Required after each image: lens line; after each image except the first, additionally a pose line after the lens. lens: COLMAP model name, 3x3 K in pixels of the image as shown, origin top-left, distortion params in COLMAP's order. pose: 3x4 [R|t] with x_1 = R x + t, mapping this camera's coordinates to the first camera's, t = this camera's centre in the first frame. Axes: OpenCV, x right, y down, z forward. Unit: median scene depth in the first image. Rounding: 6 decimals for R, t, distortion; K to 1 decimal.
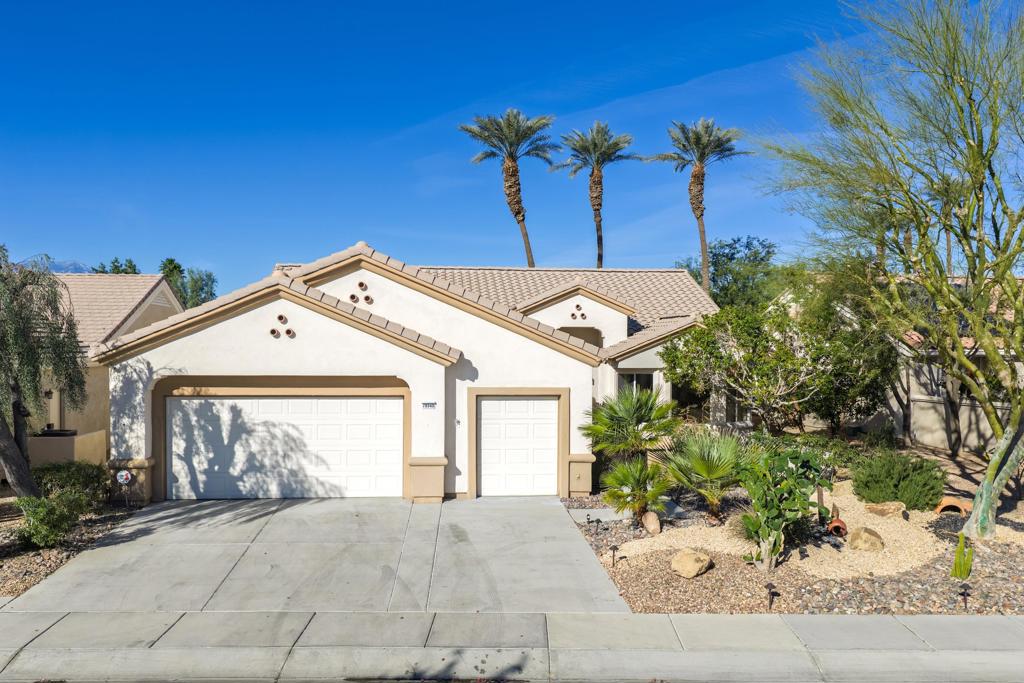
lens RADIAL K [[858.2, 0, 509.6], [0, 858.2, 370.4], [0, 0, 1]] dist [0.000318, 0.005402]
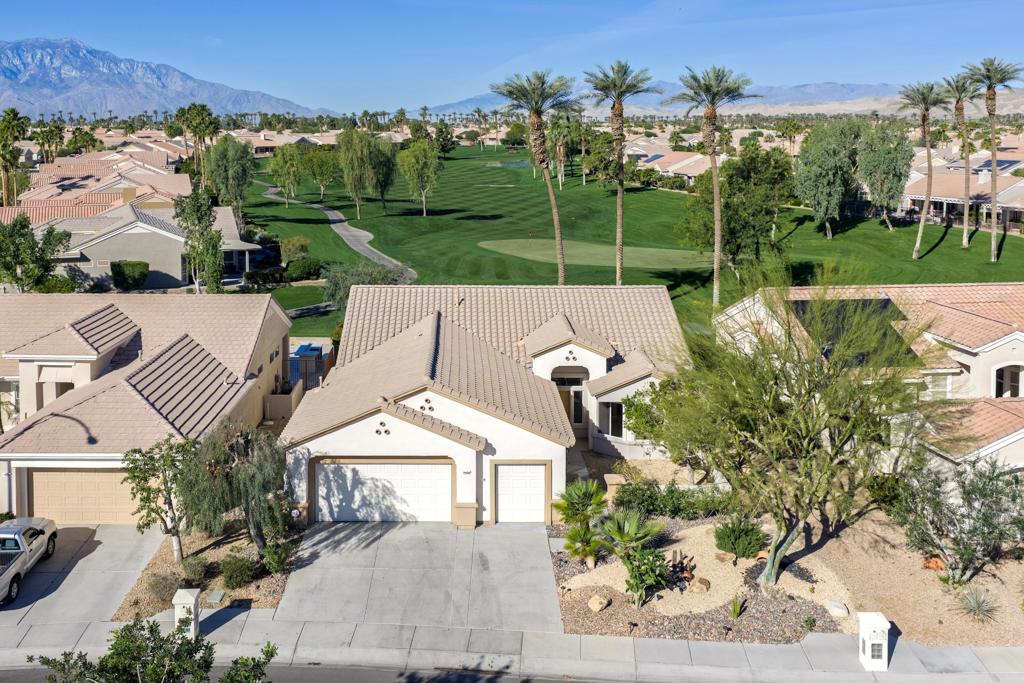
lens RADIAL K [[983.7, 0, 451.1], [0, 983.7, 197.9], [0, 0, 1]] dist [0.014568, -0.012252]
pose [[0.994587, 0.000596, -0.103906, 0.079384], [0.003701, 0.999146, 0.041156, -0.602288], [0.103841, -0.041317, 0.993735, -0.948393]]
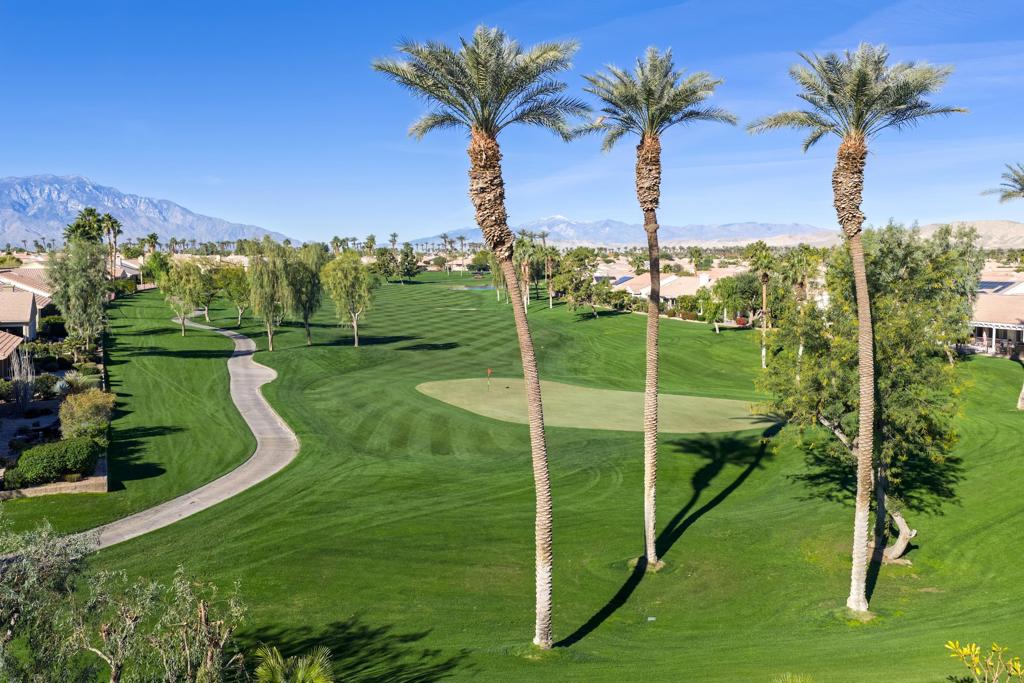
lens RADIAL K [[866.2, 0, 510.8], [0, 866.2, 297.9], [0, 0, 1]] dist [0.006057, 0.004520]
pose [[0.999971, -0.000326, -0.007620, 0.064276], [0.000439, 0.999889, 0.014868, -0.511653], [0.007614, -0.014871, 0.999860, 1.636238]]
